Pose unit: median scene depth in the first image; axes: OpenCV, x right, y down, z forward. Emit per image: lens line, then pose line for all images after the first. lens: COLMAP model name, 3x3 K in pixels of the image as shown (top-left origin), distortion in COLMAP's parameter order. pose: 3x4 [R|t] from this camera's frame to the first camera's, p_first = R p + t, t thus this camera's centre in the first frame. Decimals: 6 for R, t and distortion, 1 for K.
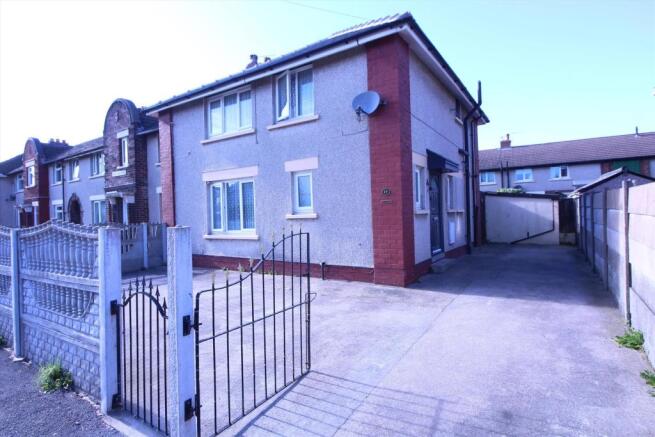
lens RADIAL K [[307.5, 0, 328.4], [0, 307.5, 213.4], [0, 0, 1]] dist [0.001845, -0.013375]
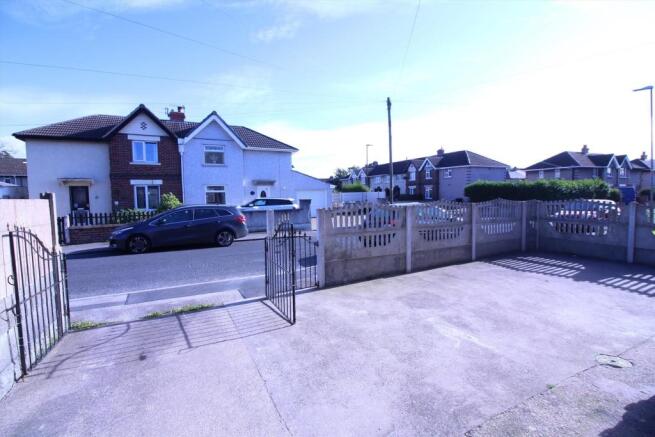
lens RADIAL K [[307.5, 0, 328.4], [0, 307.5, 213.4], [0, 0, 1]] dist [0.001845, -0.013375]
pose [[-0.478077, 0.094676, -0.873200, 1.068937], [0.032200, 0.995394, 0.090295, -0.092873], [0.877727, 0.015051, -0.478924, 1.912311]]
